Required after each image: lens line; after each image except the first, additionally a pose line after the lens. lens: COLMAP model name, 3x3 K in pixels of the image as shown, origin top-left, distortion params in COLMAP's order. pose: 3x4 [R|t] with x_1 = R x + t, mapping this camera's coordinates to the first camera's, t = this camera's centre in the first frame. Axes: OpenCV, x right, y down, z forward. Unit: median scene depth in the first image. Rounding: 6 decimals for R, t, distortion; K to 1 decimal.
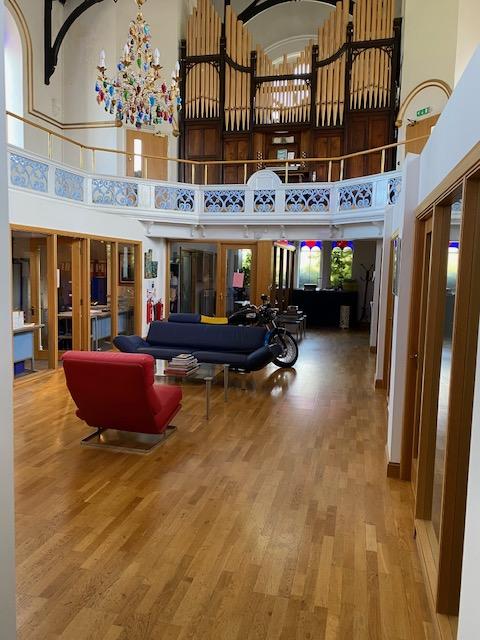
lens RADIAL K [[483.4, 0, 243.7], [0, 483.4, 319.3], [0, 0, 1]] dist [0.014720, -0.035689]
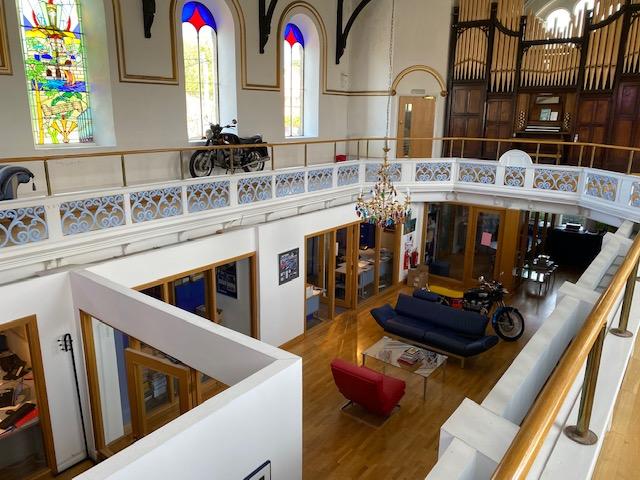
lens RADIAL K [[483.4, 0, 314.1], [0, 483.4, 238.4], [0, 0, 1]] dist [0.014720, -0.035689]
pose [[0.909897, 0.091906, -0.404525, 0.078099], [-0.038654, 0.989690, 0.137908, -0.215492], [0.413029, -0.109846, 0.904069, -0.187150]]
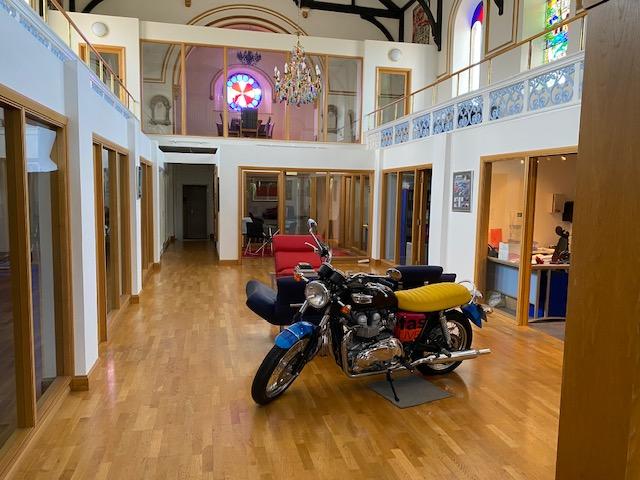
lens RADIAL K [[483.4, 0, 319.7], [0, 483.4, 239.7], [0, 0, 1]] dist [0.014720, -0.035689]
pose [[-0.892440, 0.004291, -0.451146, 0.176178], [-0.091168, 0.977611, 0.189643, -0.104998], [0.441859, 0.210375, -0.872068, 0.962078]]
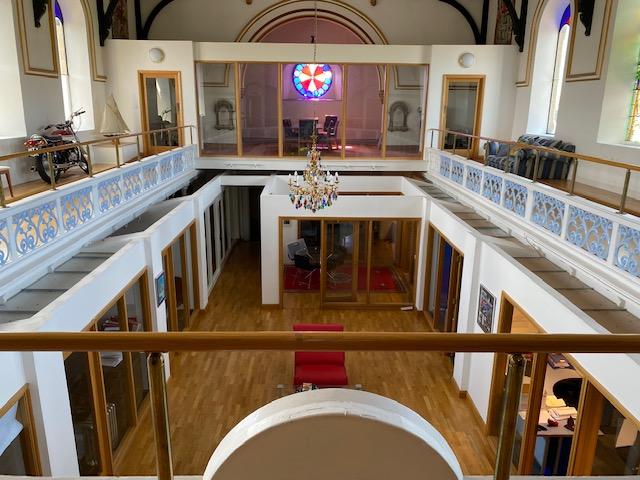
lens RADIAL K [[483.4, 0, 319.9], [0, 483.4, 234.7], [0, 0, 1]] dist [0.014720, -0.035689]
pose [[-0.966891, 0.032665, -0.253092, 0.064512], [-0.063561, 0.929692, 0.362814, -0.342140], [0.247149, 0.366888, -0.896834, 0.919637]]
